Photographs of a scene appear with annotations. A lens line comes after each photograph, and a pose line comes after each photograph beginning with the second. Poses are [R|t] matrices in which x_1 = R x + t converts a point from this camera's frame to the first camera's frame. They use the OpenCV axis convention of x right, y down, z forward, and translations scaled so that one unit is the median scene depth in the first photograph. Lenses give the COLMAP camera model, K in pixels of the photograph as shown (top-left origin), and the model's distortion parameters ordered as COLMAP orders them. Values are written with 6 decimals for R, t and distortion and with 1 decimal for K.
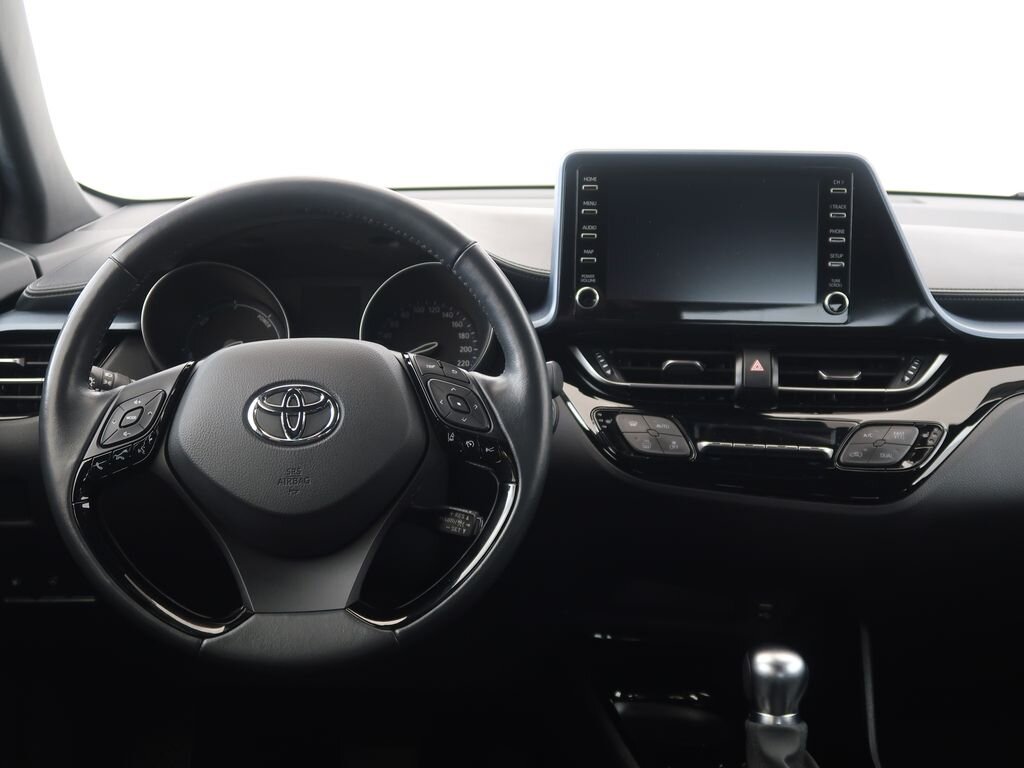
lens RADIAL K [[1360.9, 0, 517.0], [0, 1360.9, 381.8], [0, 0, 1]] dist [0.001744, 0.000000]
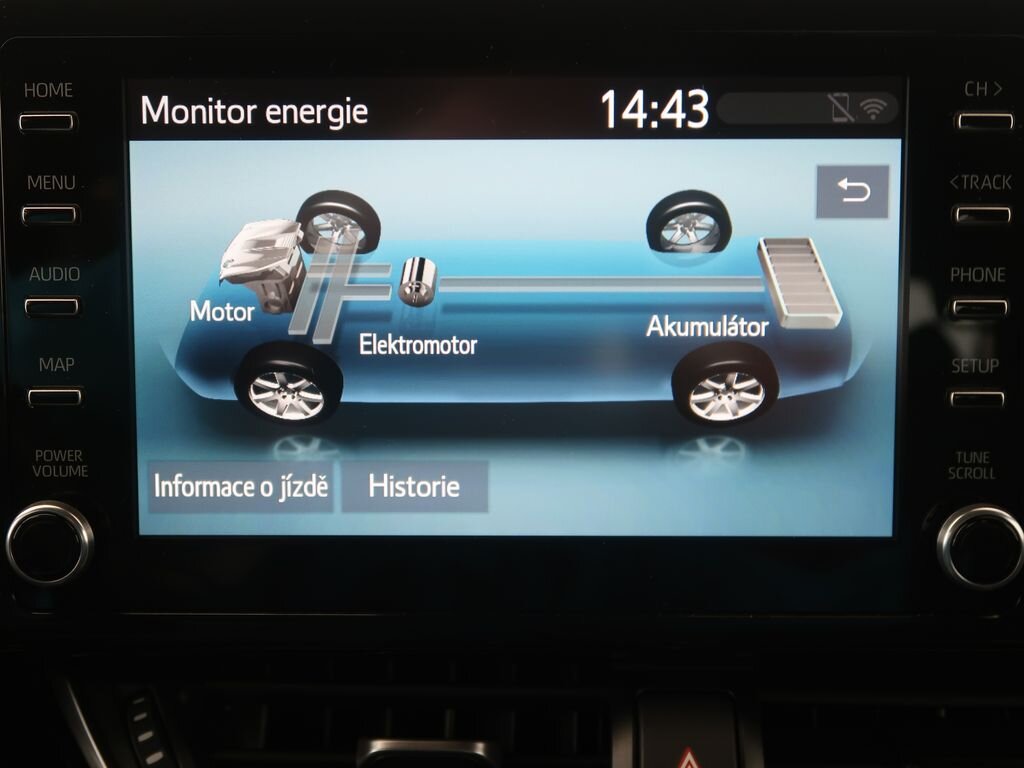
lens RADIAL K [[1360.9, 0, 517.6], [0, 1360.9, 387.2], [0, 0, 1]] dist [0.001744, 0.000000]
pose [[0.997869, -0.026064, 0.059810, 0.131281], [0.022745, 0.998199, 0.055519, -0.107596], [-0.061149, -0.054040, 0.996665, 0.753973]]
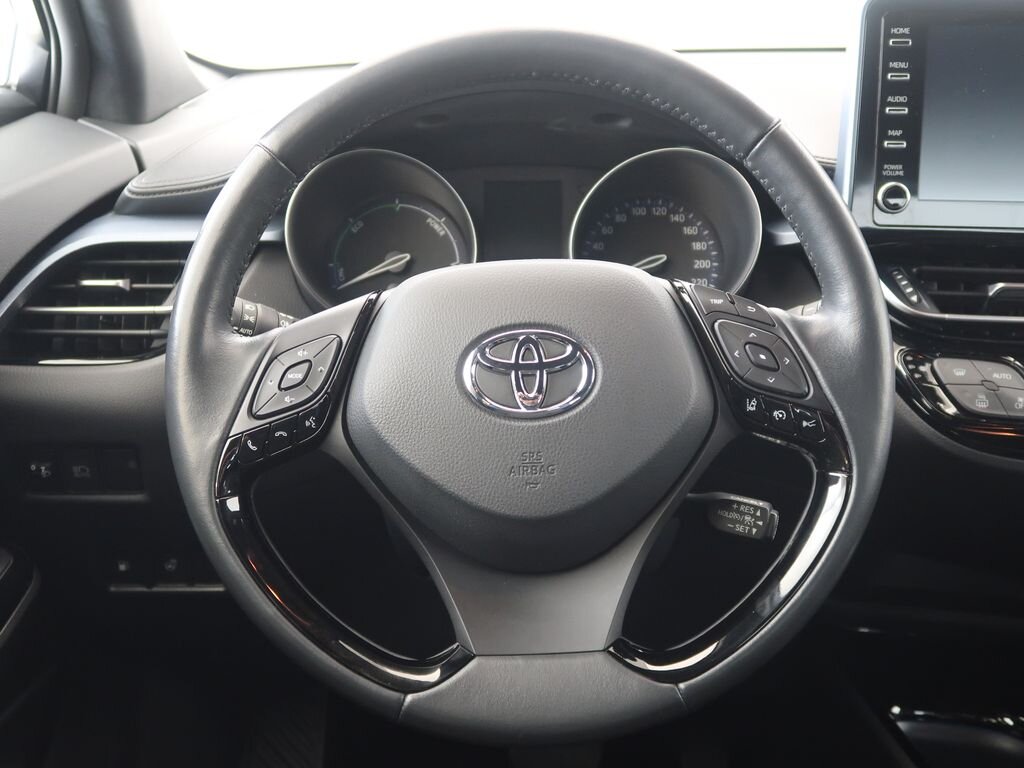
lens RADIAL K [[1360.9, 0, 515.1], [0, 1360.9, 385.4], [0, 0, 1]] dist [0.001744, 0.000000]
pose [[0.999168, 0.003461, -0.040648, -0.123793], [0.000219, 0.995926, 0.090170, -0.028076], [0.040794, -0.090104, 0.995097, 0.267958]]
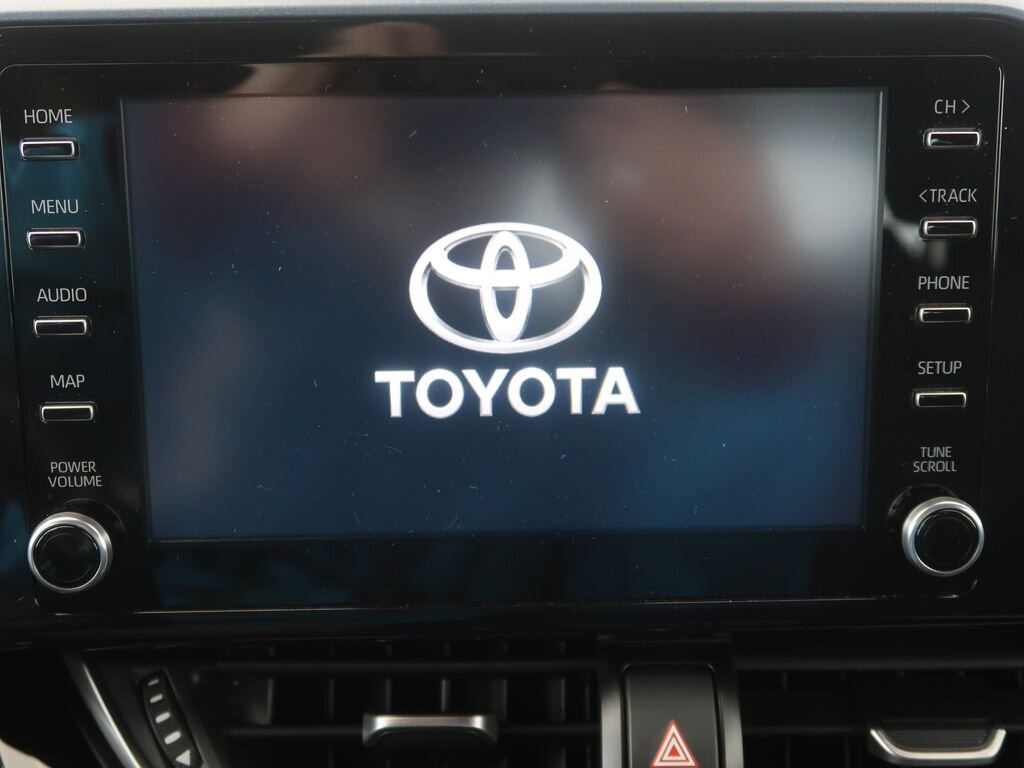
lens RADIAL K [[1360.9, 0, 518.2], [0, 1360.9, 380.9], [0, 0, 1]] dist [0.001744, 0.000000]
pose [[0.994272, -0.049594, 0.094679, 0.121951], [0.034776, 0.987740, 0.152187, -0.139475], [-0.101066, -0.148022, 0.983806, 0.743033]]
